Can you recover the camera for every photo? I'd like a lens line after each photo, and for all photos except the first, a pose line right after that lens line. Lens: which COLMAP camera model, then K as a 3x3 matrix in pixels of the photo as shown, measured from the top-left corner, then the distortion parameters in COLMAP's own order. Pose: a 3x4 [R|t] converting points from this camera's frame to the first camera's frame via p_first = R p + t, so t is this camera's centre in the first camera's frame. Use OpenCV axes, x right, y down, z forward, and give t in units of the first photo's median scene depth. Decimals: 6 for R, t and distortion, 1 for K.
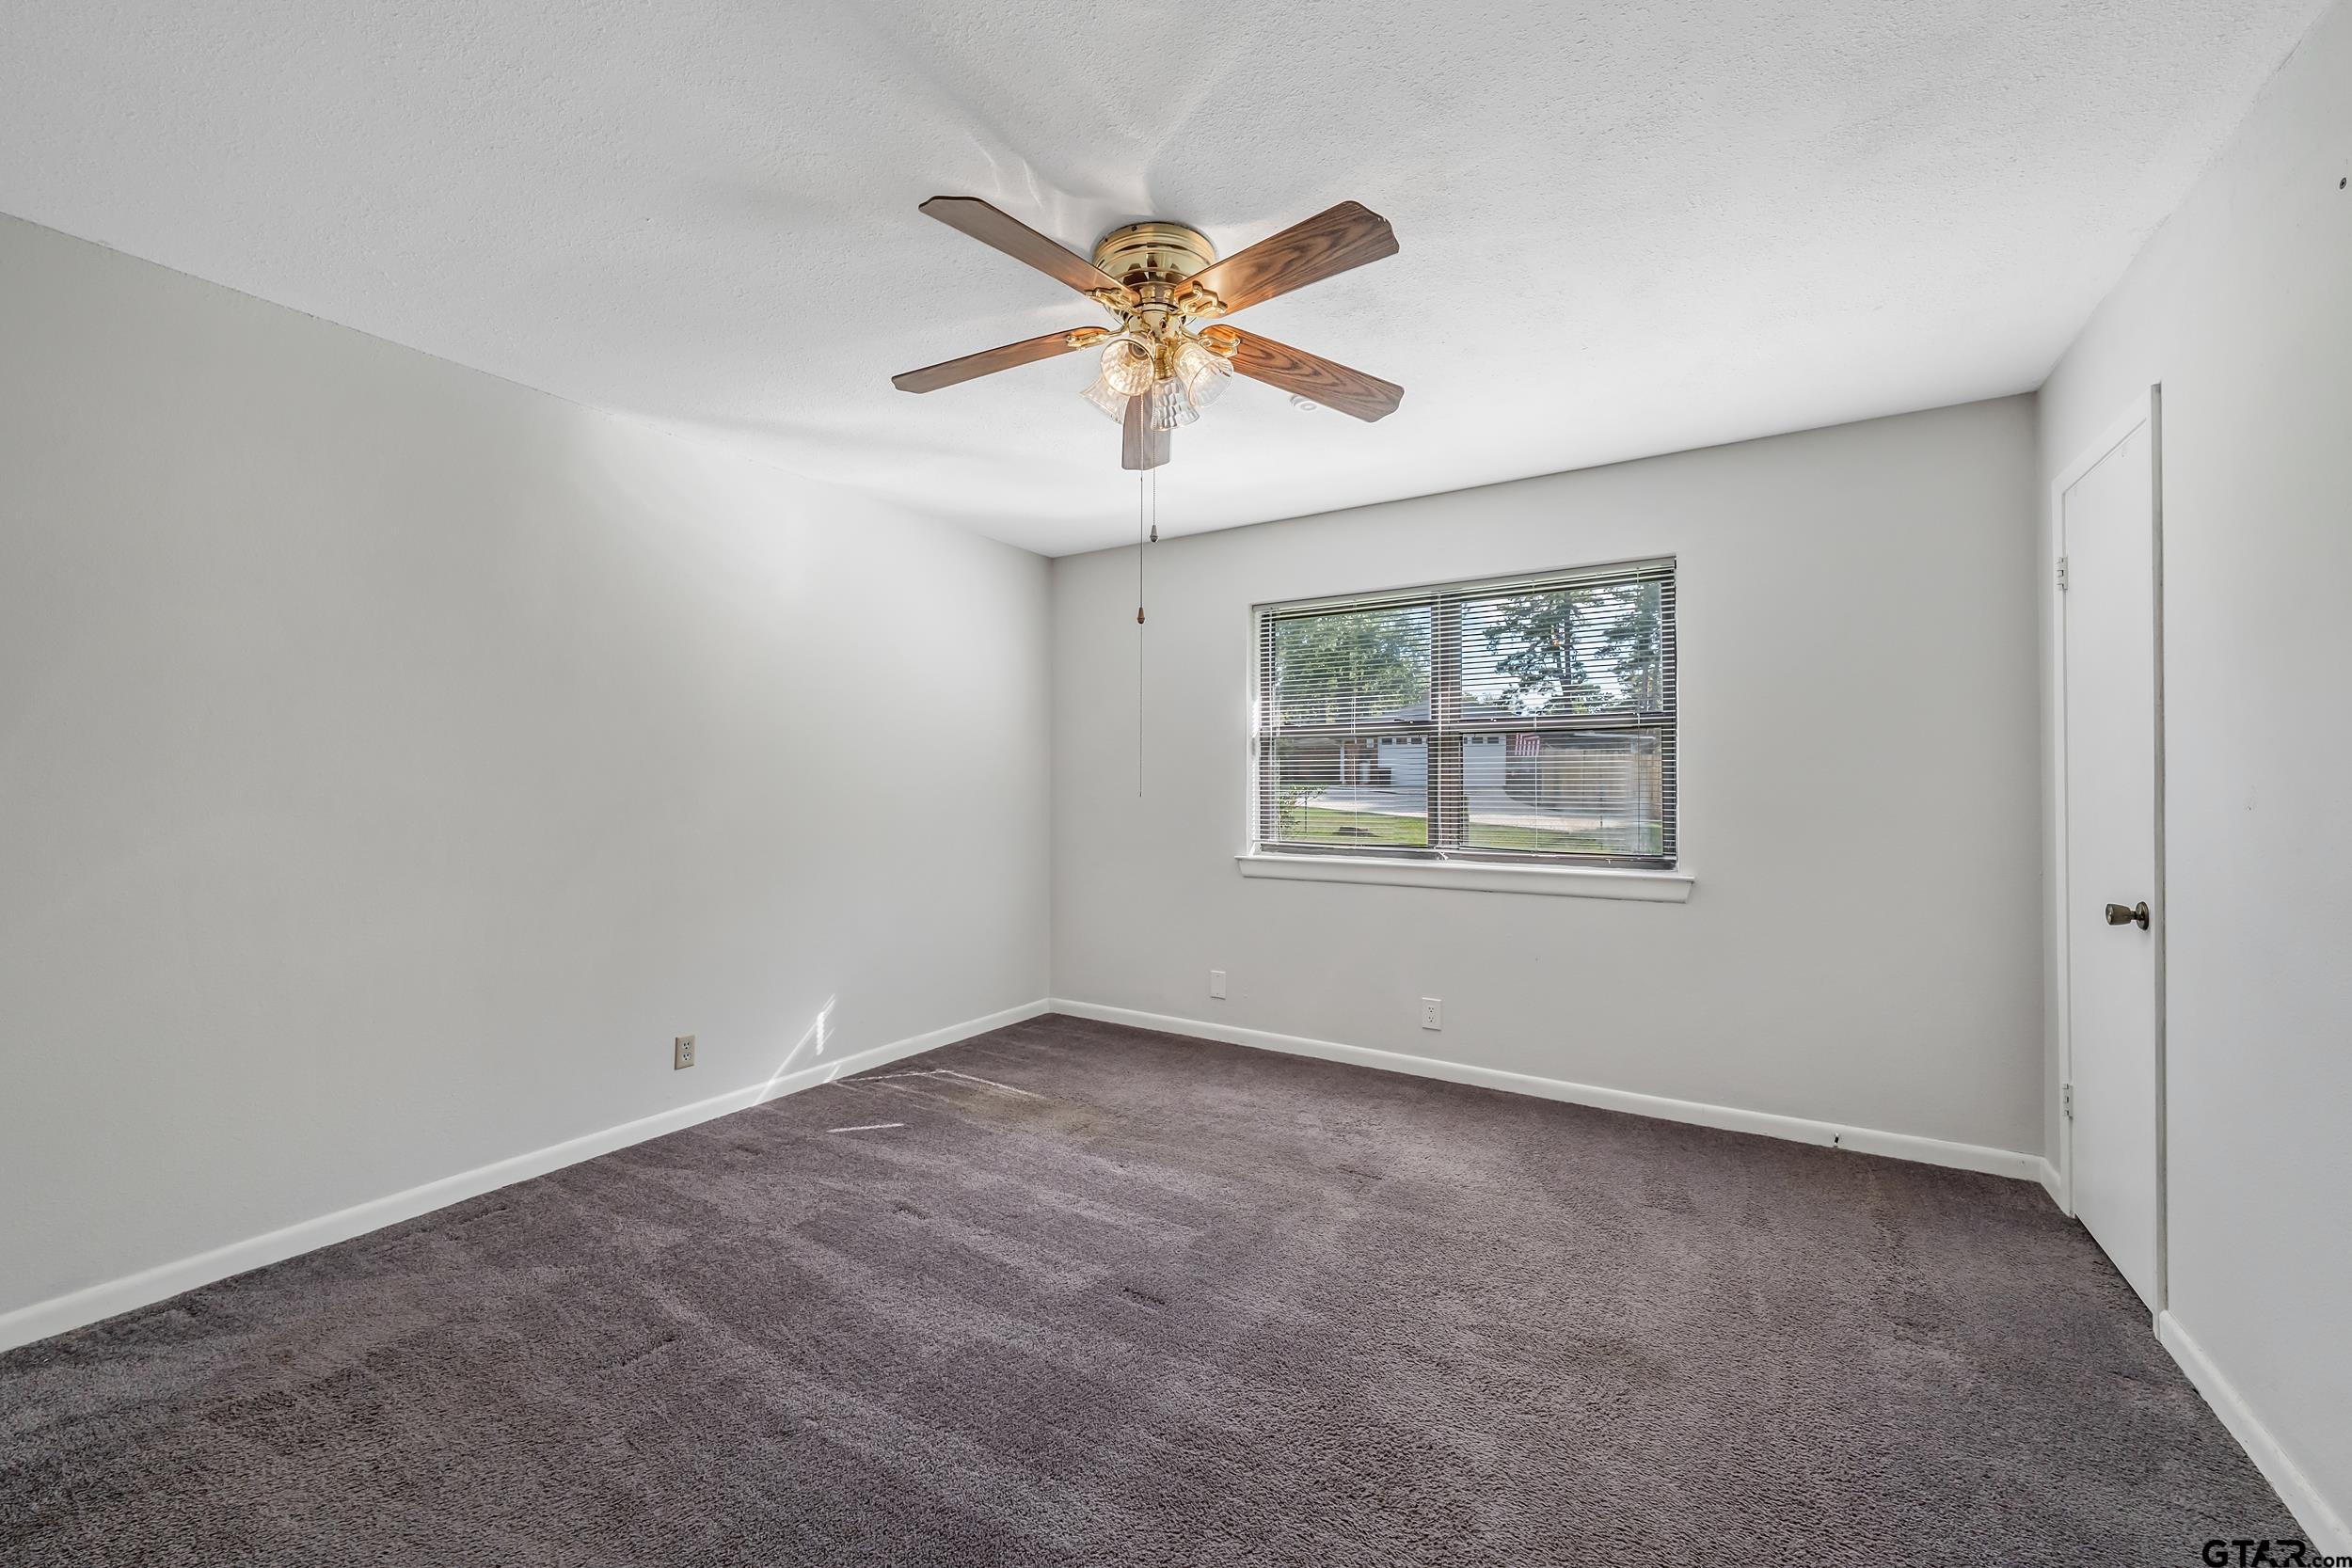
lens RADIAL K [[917.0, 0, 1166.3], [0, 917.0, 771.9], [0, 0, 1]] dist [-0.004764, -0.000422]
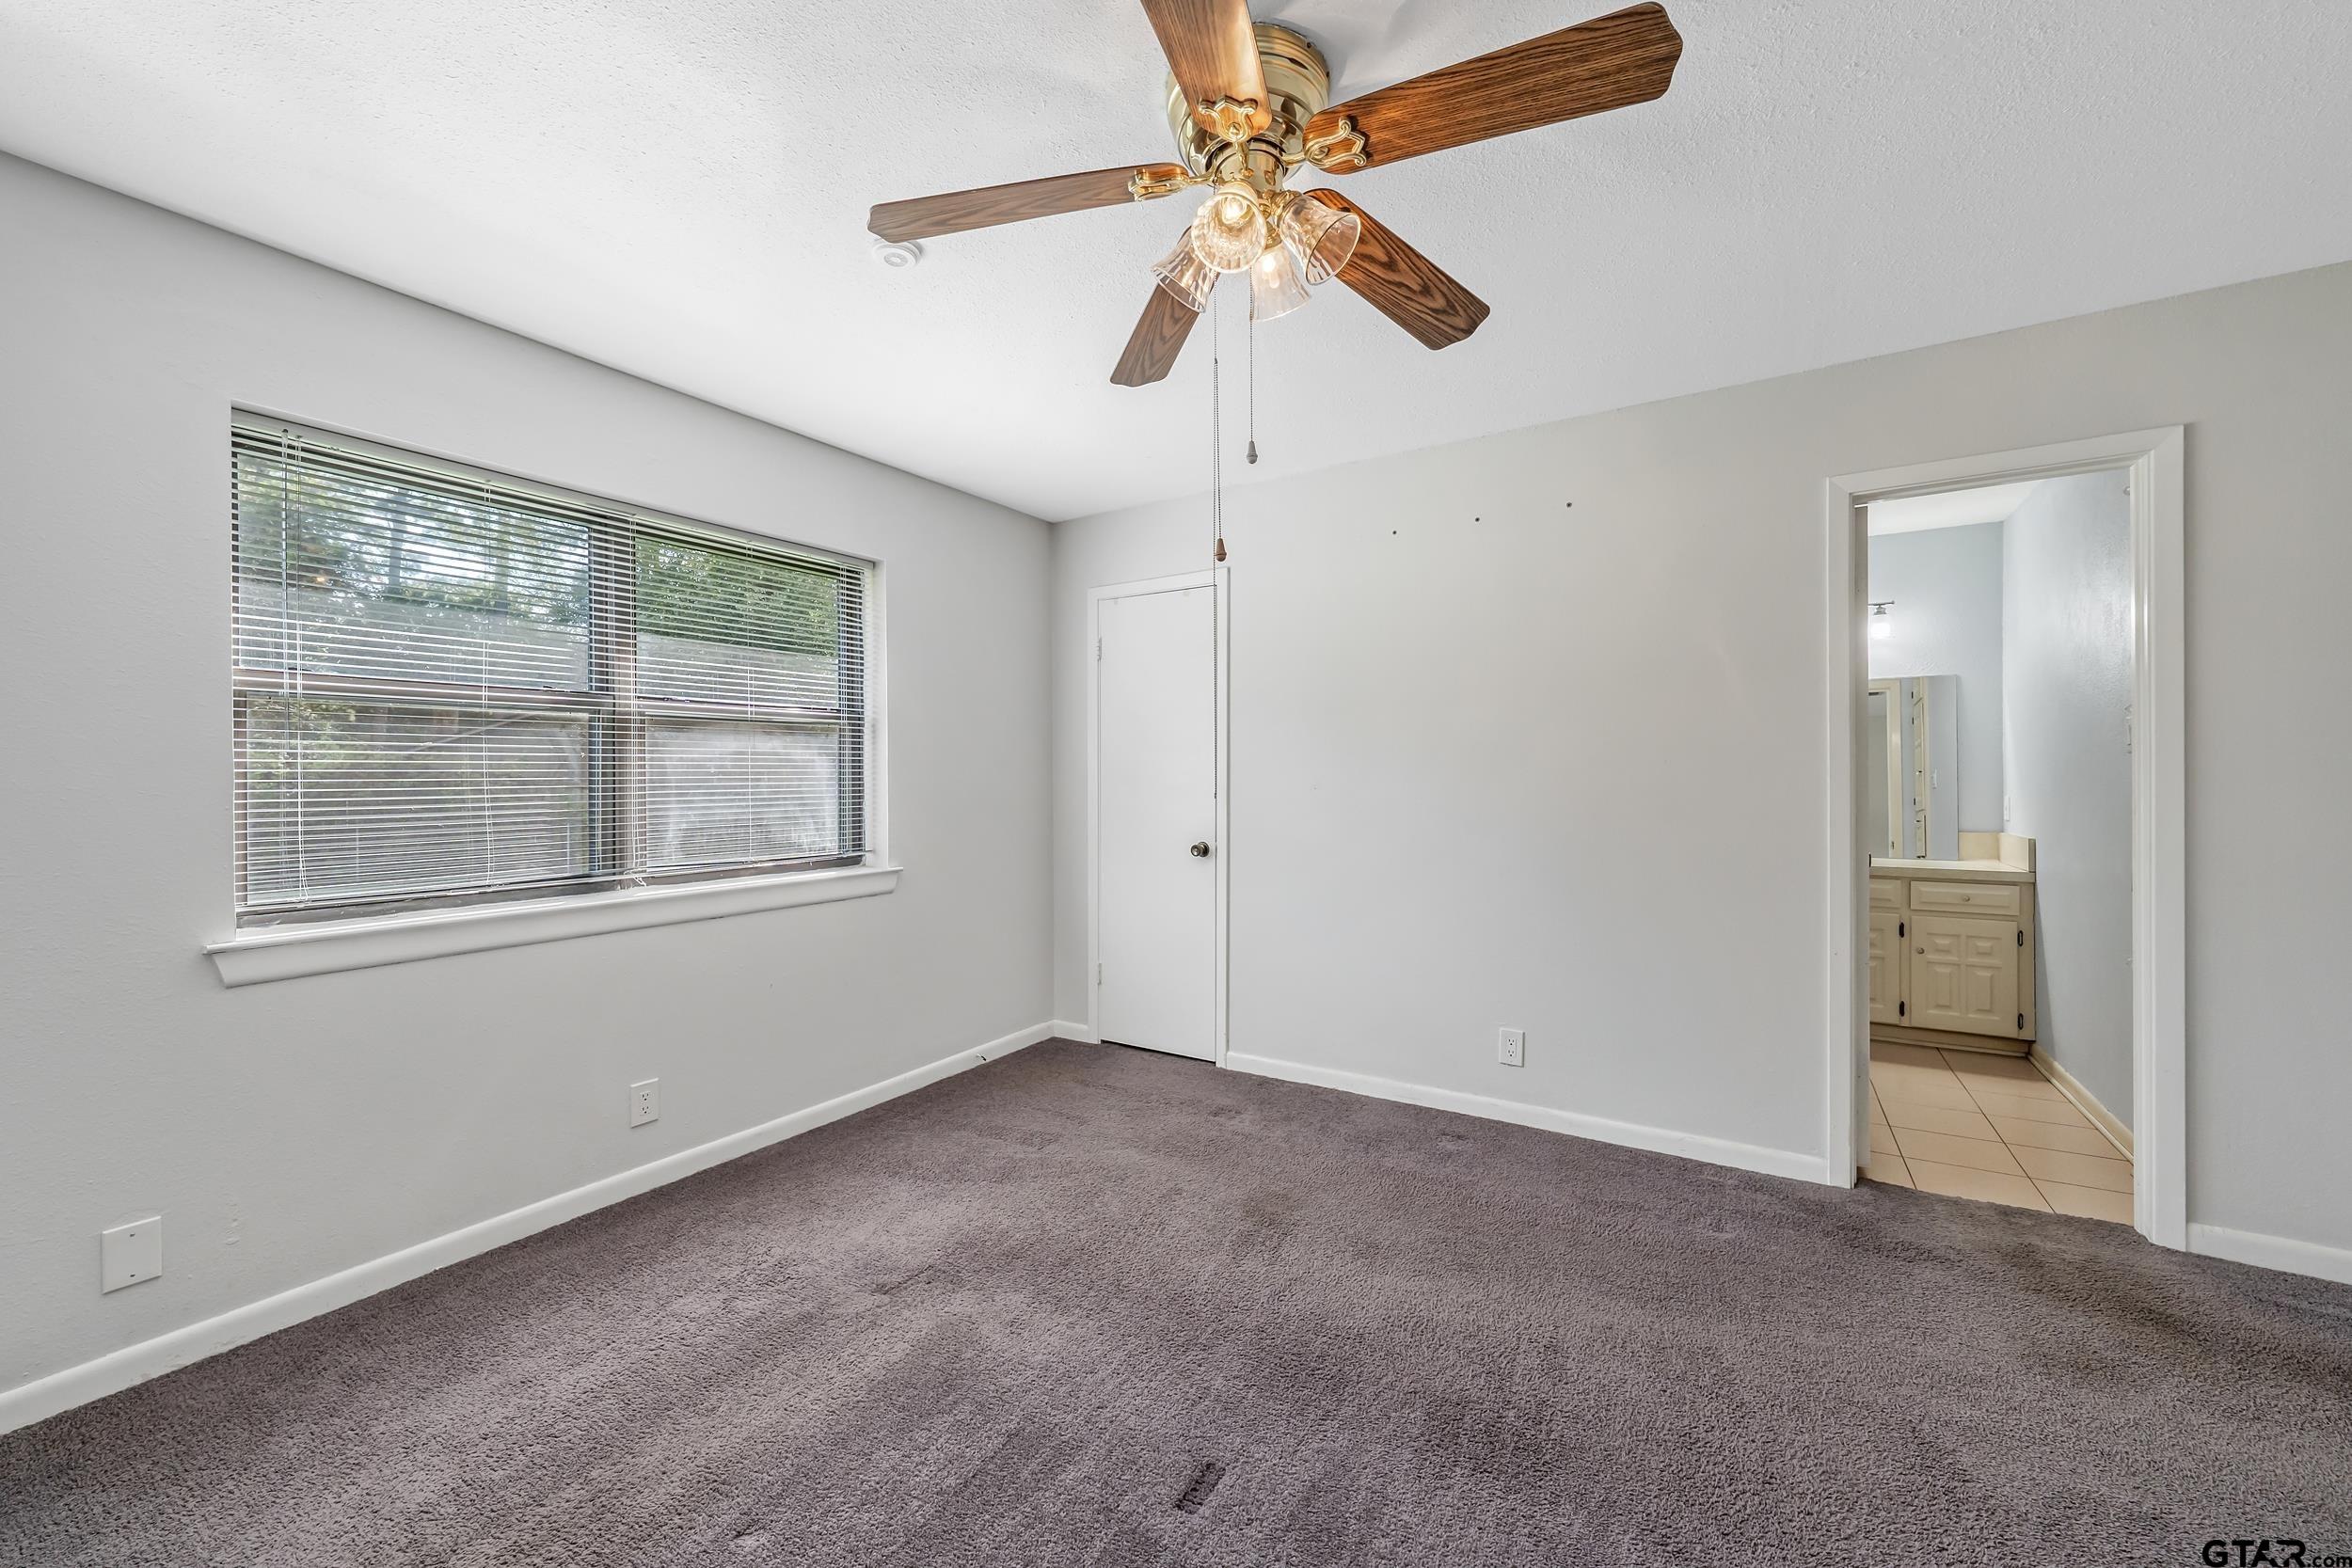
lens RADIAL K [[917.0, 0, 1173.0], [0, 917.0, 790.9], [0, 0, 1]] dist [-0.004764, -0.000422]
pose [[-0.014817, -0.018840, 0.999713, -0.530197], [-0.009398, 0.999781, 0.018702, 0.002511], [-0.999846, -0.009118, -0.014991, 0.735481]]
